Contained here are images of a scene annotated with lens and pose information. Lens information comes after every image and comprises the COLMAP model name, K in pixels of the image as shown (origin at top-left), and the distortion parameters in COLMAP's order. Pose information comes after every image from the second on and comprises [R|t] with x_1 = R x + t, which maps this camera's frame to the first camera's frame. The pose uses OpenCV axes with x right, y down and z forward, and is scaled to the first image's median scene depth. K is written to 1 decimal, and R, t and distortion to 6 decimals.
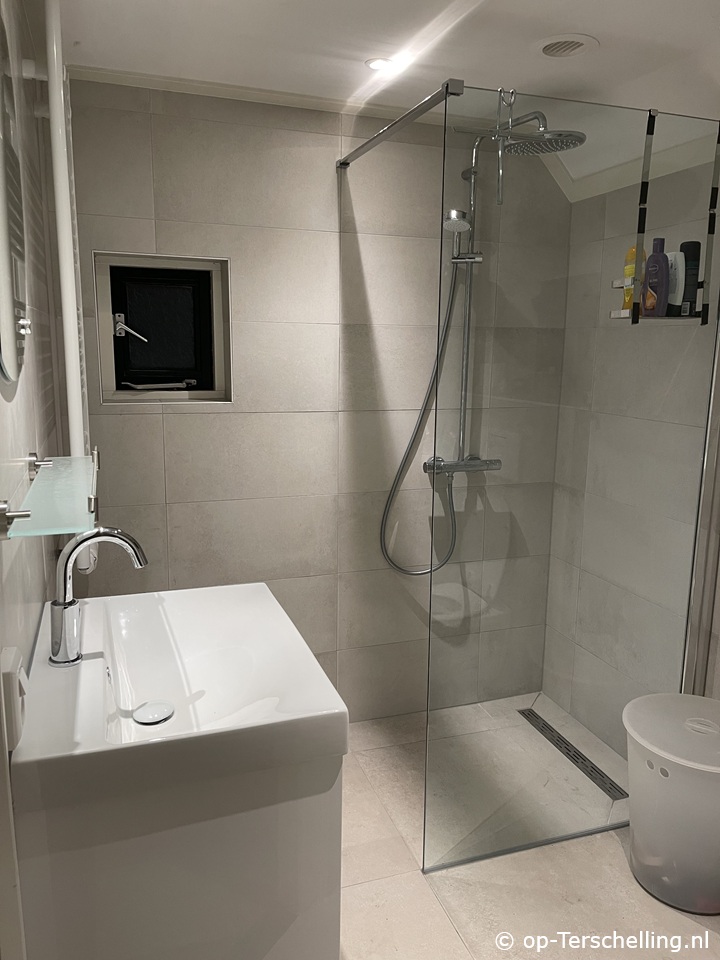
lens RADIAL K [[732.9, 0, 359.2], [0, 732.9, 481.9], [0, 0, 1]] dist [-0.002949, -0.002010]
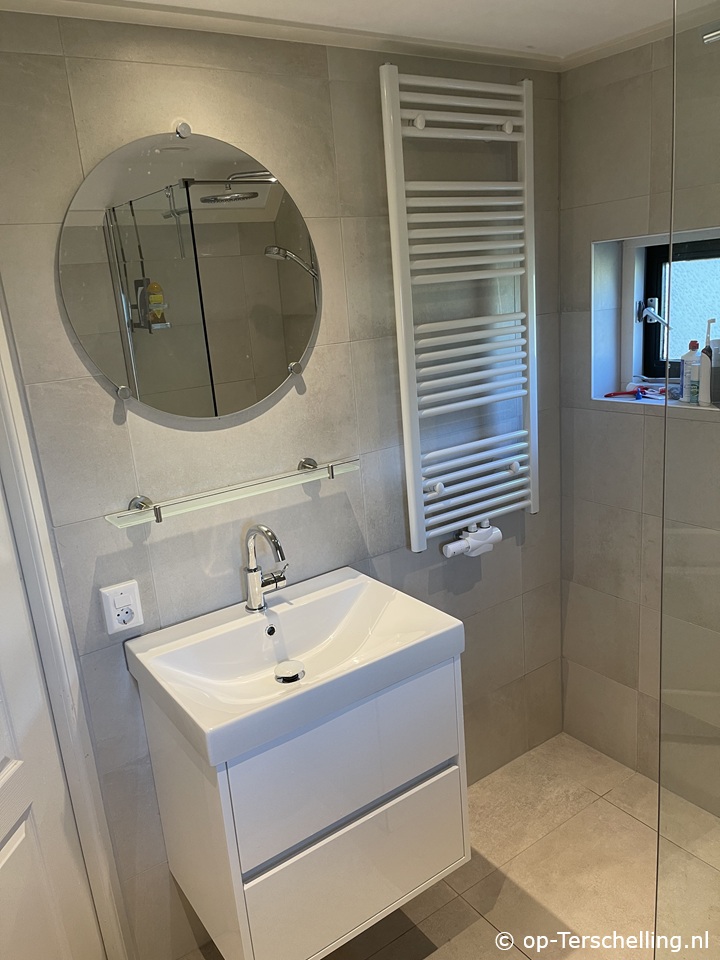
lens RADIAL K [[732.9, 0, 358.7], [0, 732.9, 477.6], [0, 0, 1]] dist [-0.002949, -0.002010]
pose [[0.277644, 0.220838, -0.934957, 0.493929], [-0.096229, 0.974718, 0.201654, -0.165280], [0.955852, 0.033982, 0.291876, 0.399503]]
